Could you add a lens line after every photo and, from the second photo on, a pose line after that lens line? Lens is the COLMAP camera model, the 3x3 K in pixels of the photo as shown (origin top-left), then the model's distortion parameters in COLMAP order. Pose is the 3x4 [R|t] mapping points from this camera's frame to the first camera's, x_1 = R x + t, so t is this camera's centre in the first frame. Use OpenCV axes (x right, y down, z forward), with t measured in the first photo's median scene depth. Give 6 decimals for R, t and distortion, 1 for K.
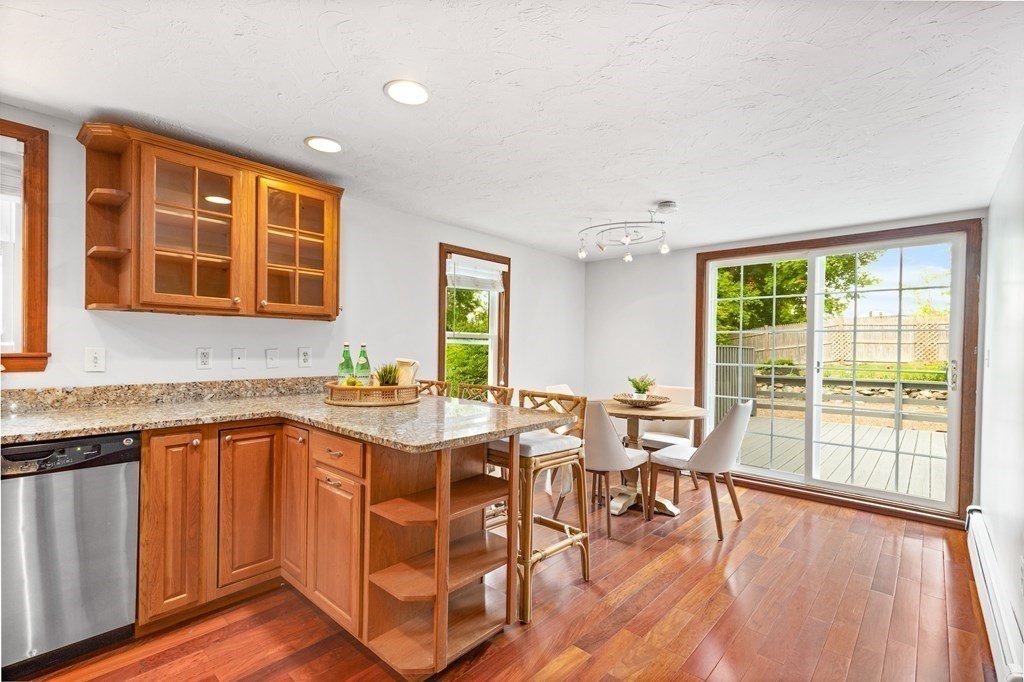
lens RADIAL K [[464.4, 0, 509.4], [0, 464.4, 343.5], [0, 0, 1]] dist [0.013902, -0.004058]
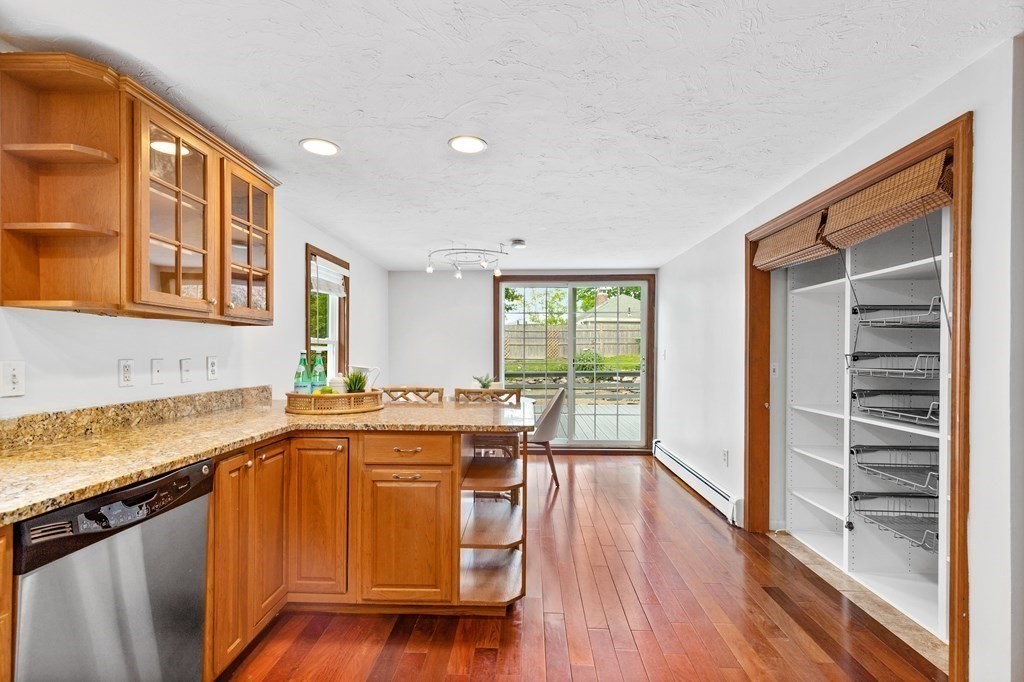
lens RADIAL K [[464.4, 0, 518.9], [0, 464.4, 343.2], [0, 0, 1]] dist [0.013902, -0.004058]
pose [[0.770348, -0.002555, 0.637618, -0.634033], [0.006655, 0.999970, -0.004033, -0.009320], [-0.637589, 0.007350, 0.770342, -0.012105]]
